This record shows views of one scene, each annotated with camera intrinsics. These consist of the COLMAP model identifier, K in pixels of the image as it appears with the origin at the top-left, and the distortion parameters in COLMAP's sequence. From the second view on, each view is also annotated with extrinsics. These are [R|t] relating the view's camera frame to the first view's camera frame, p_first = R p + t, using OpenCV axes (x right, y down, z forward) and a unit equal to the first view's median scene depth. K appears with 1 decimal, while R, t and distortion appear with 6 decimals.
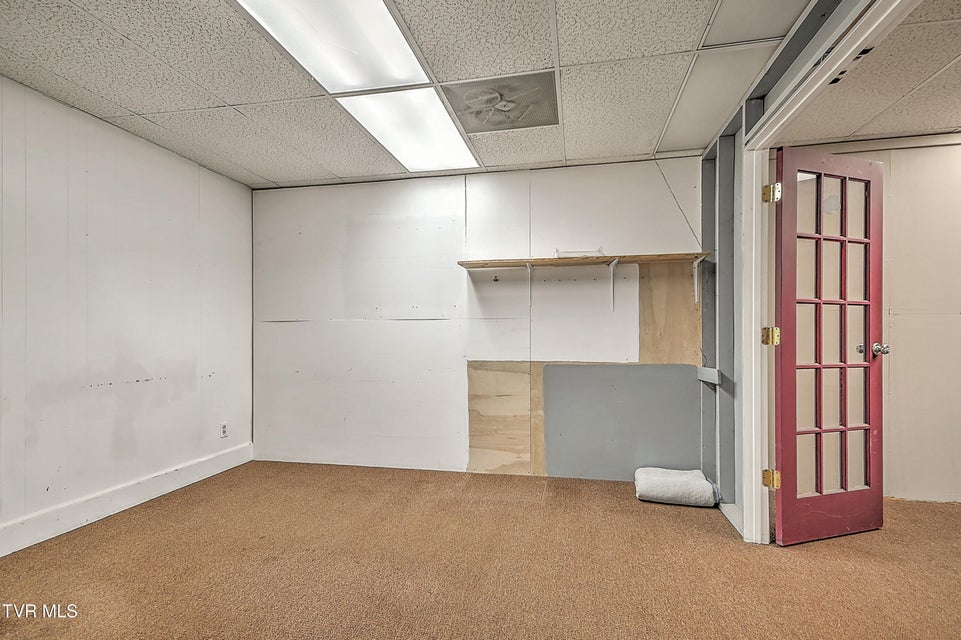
lens RADIAL K [[452.7, 0, 478.1], [0, 452.7, 327.3], [0, 0, 1]] dist [0.021507, -0.006332]
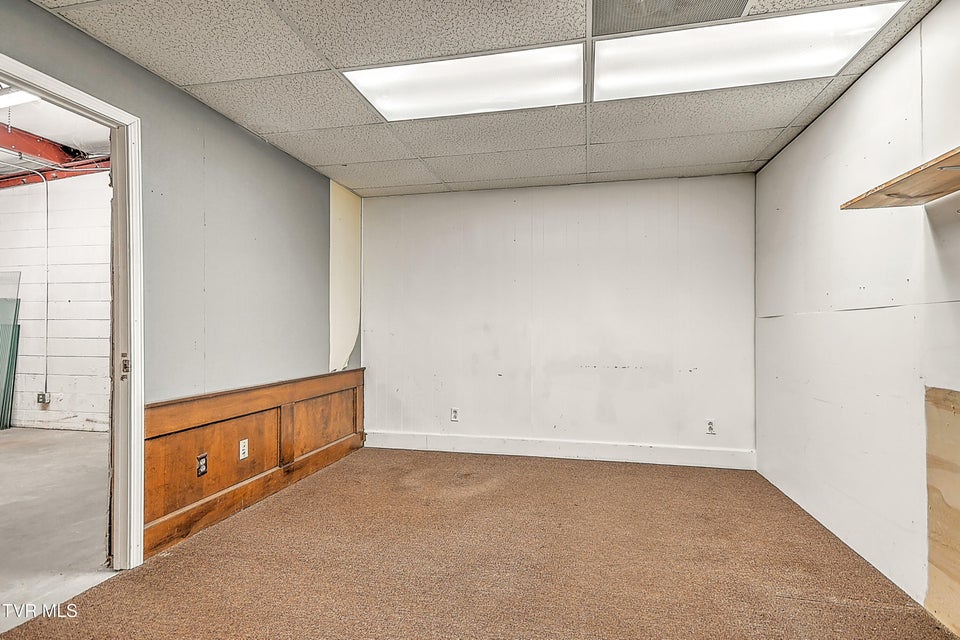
lens RADIAL K [[452.3, 0, 477.9], [0, 452.3, 321.3], [0, 0, 1]] dist [0.021507, -0.006332]
pose [[0.029717, -0.019566, -0.999367, 0.481138], [0.012502, 0.999737, -0.019201, 0.004883], [0.999480, -0.011924, 0.029954, 0.497620]]
